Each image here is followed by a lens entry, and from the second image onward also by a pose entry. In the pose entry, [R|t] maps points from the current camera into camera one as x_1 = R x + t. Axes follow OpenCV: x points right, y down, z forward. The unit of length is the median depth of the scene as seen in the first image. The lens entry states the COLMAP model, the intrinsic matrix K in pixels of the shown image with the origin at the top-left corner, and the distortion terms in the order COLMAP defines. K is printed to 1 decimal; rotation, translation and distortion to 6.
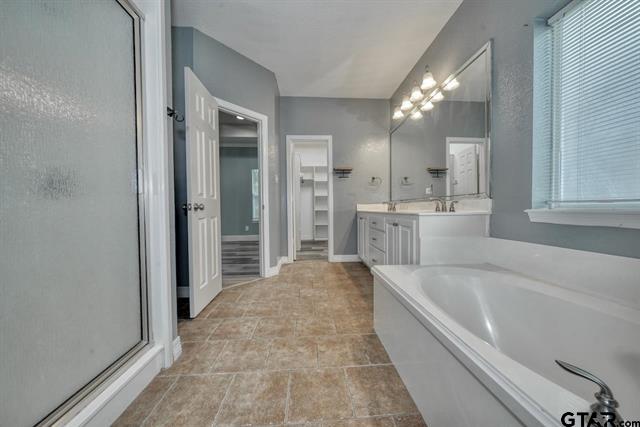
lens RADIAL K [[217.7, 0, 319.9], [0, 217.7, 212.4], [0, 0, 1]] dist [-0.004554, 0.000890]
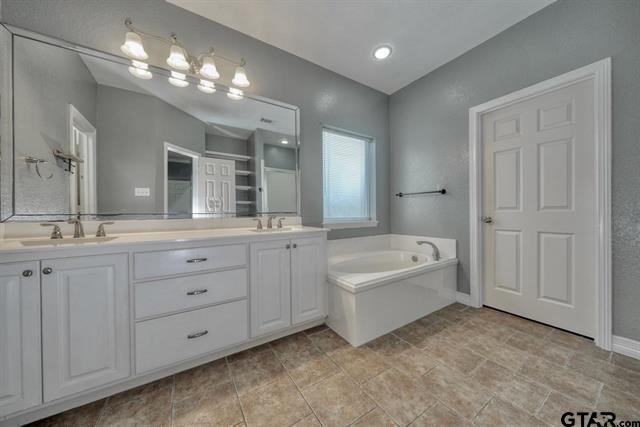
lens RADIAL K [[217.7, 0, 320.8], [0, 217.7, 212.4], [0, 0, 1]] dist [-0.004554, 0.000890]
pose [[-0.492953, 0.015031, 0.869926, -0.621069], [0.029133, 0.999575, -0.000763, -0.101498], [-0.869568, 0.024967, -0.493182, 1.829537]]
